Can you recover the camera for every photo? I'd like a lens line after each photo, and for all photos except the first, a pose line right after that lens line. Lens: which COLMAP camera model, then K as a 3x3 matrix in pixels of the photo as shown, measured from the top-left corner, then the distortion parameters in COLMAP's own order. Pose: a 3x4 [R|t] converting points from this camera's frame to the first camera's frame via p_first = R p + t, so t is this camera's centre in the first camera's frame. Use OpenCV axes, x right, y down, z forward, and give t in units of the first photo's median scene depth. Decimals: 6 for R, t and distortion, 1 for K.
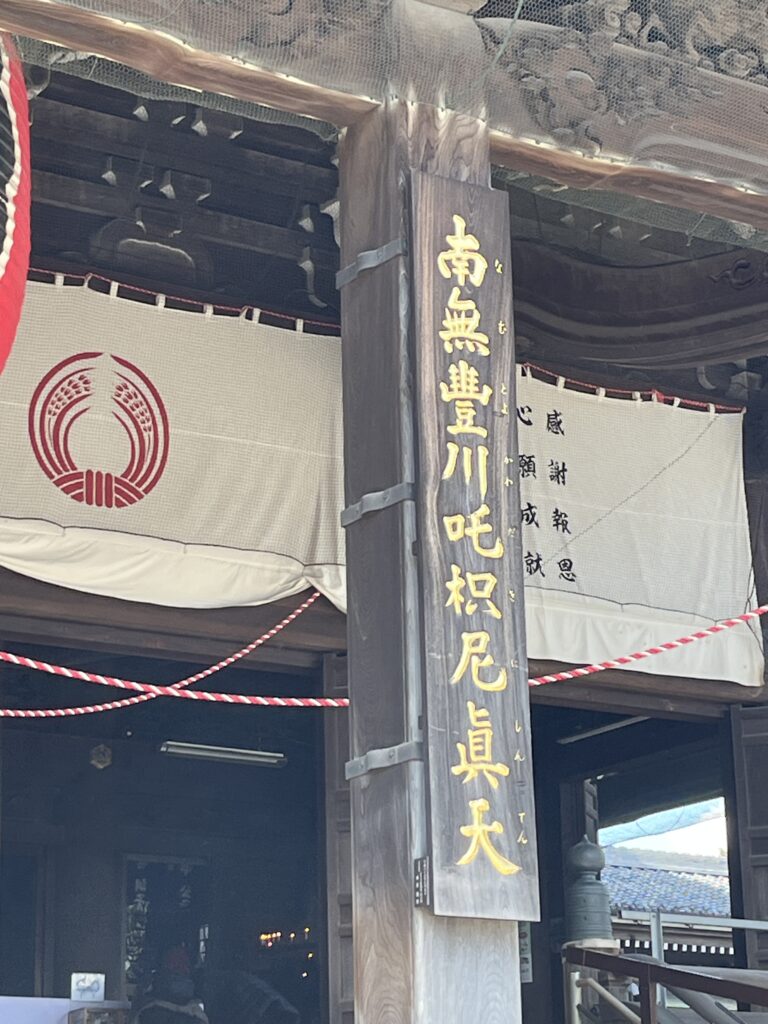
lens RADIAL K [[2590.7, 0, 385.1], [0, 2590.7, 515.0], [0, 0, 1]] dist [0.435288, -5.030589]
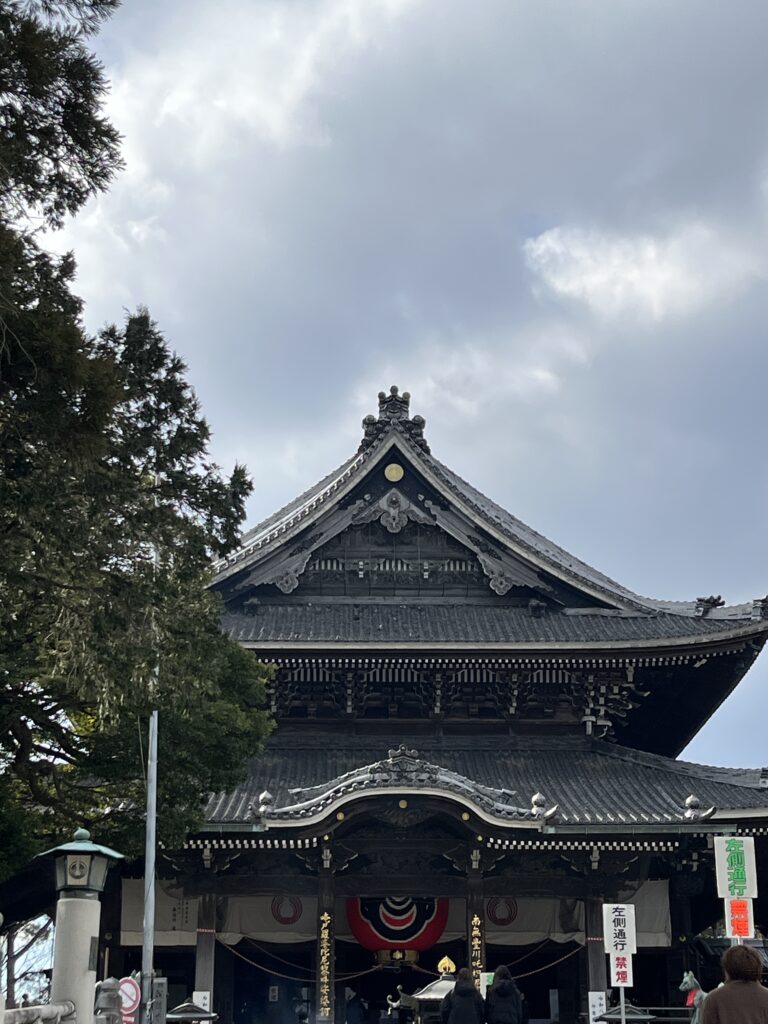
lens RADIAL K [[1843.5, 0, 362.2], [0, 1843.5, 488.5], [0, 0, 1]] dist [0.148975, -0.660508]
pose [[0.840073, -0.162857, -0.517450, 2.538391], [0.130803, 0.986539, -0.098135, -0.797405], [0.526467, 0.014756, 0.850068, -3.394188]]
